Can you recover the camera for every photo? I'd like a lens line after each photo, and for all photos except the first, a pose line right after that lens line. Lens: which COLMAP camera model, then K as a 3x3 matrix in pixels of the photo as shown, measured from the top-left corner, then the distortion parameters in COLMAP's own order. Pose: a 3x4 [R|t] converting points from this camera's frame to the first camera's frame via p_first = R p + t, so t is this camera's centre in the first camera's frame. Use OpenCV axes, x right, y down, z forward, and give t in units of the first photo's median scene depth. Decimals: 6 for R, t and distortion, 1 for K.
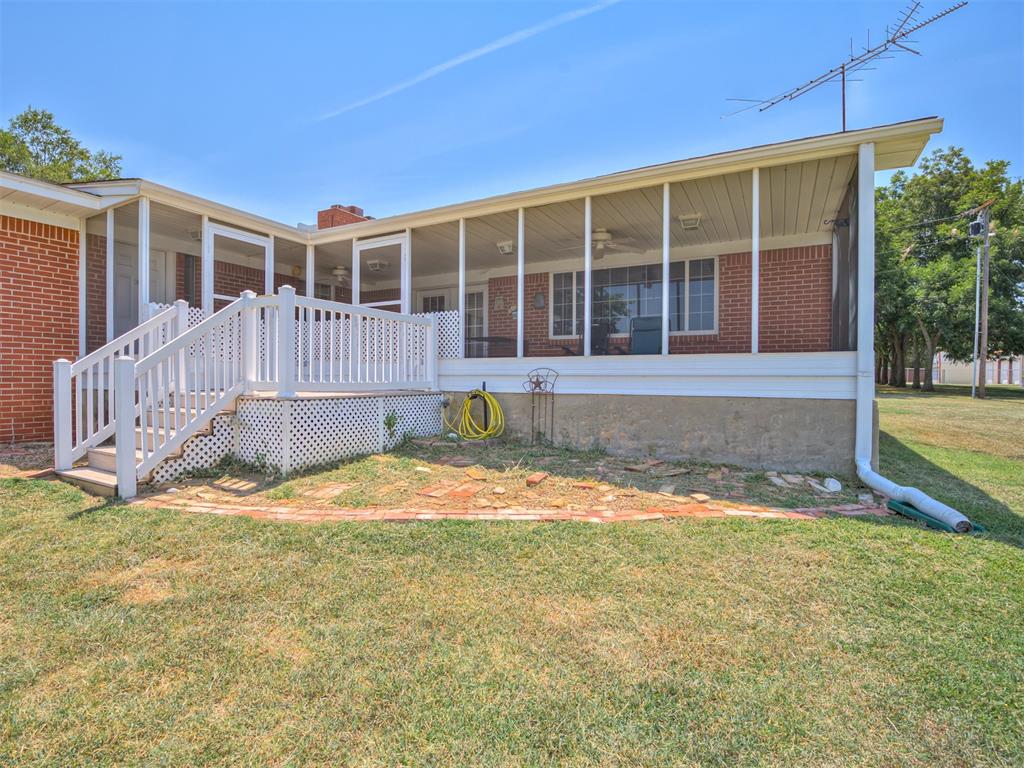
lens RADIAL K [[515.5, 0, 510.9], [0, 515.5, 395.0], [0, 0, 1]] dist [-0.017579, -0.013863]
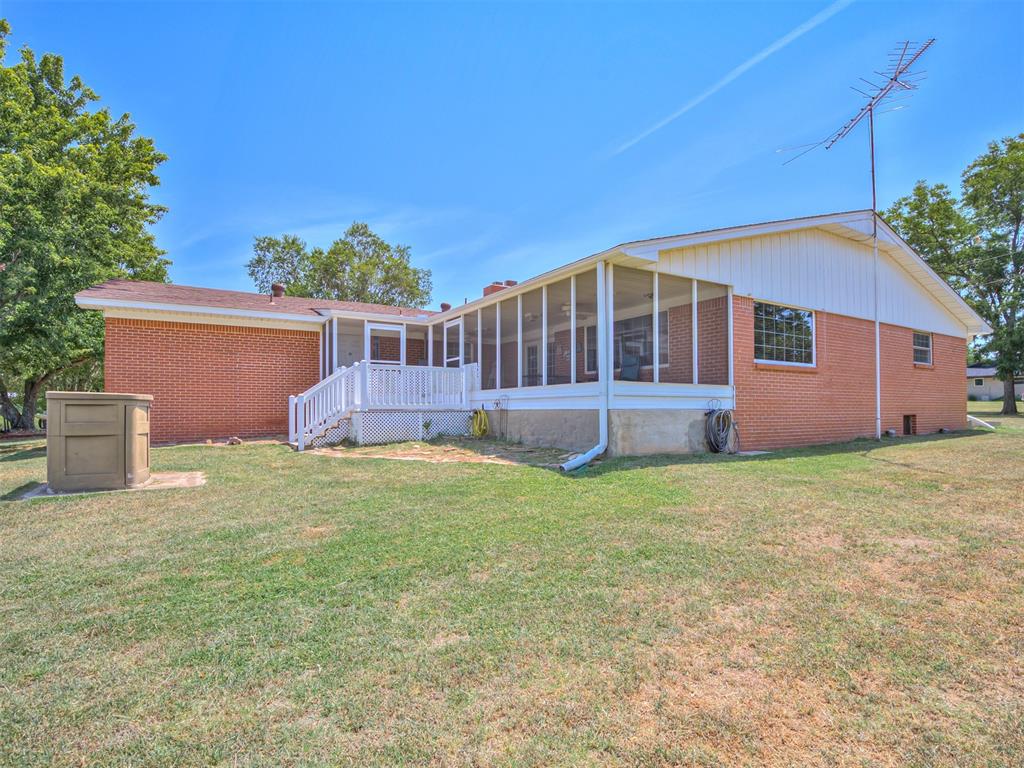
lens RADIAL K [[493.2, 0, 512.5], [0, 493.2, 409.3], [0, 0, 1]] dist [-0.020461, -0.000215]
pose [[0.886397, -0.008229, -0.462853, 0.737402], [-0.004325, 0.999651, -0.026054, 0.033119], [0.462905, 0.025096, 0.886052, -0.381436]]
